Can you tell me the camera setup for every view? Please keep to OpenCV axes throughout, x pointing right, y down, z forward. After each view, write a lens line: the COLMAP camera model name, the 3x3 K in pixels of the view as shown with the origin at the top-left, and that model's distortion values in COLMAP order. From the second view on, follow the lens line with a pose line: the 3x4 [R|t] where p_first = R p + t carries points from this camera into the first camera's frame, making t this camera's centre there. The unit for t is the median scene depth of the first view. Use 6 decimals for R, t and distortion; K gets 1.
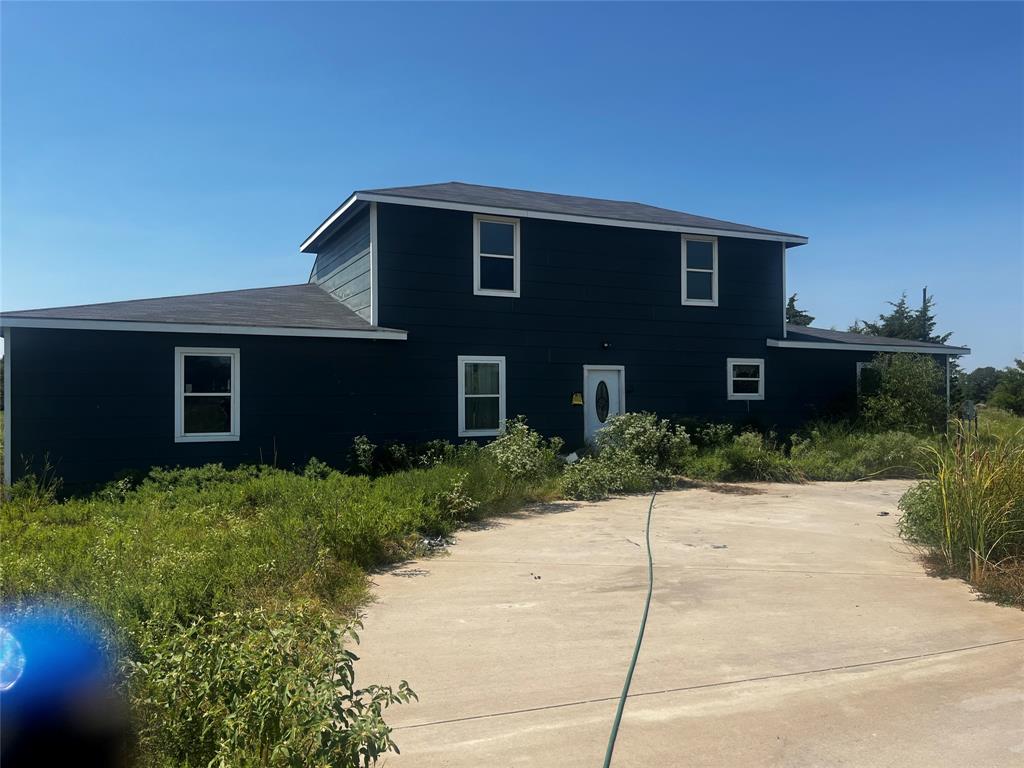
lens RADIAL K [[772.8, 0, 520.6], [0, 772.8, 388.4], [0, 0, 1]] dist [0.076153, -0.104024]
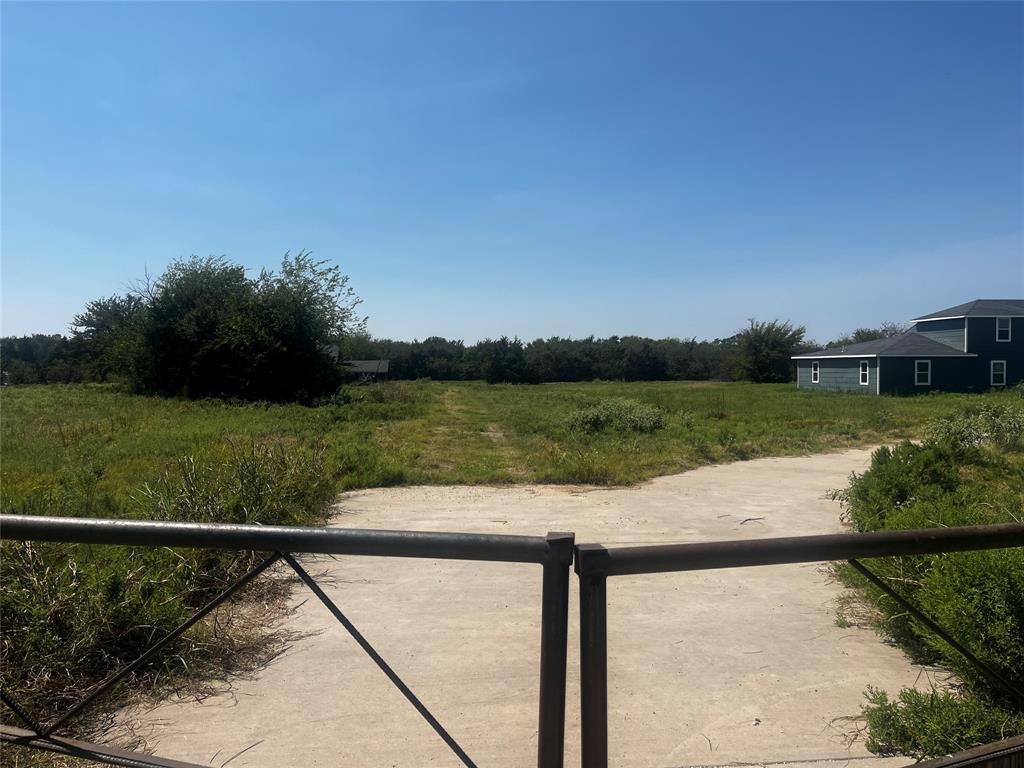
lens RADIAL K [[772.8, 0, 515.7], [0, 772.8, 381.7], [0, 0, 1]] dist [0.076153, -0.104024]
pose [[0.934286, 0.003768, -0.356505, -0.745151], [0.005606, 0.999665, 0.025256, -0.045972], [0.356481, -0.025595, 0.933952, -2.699415]]
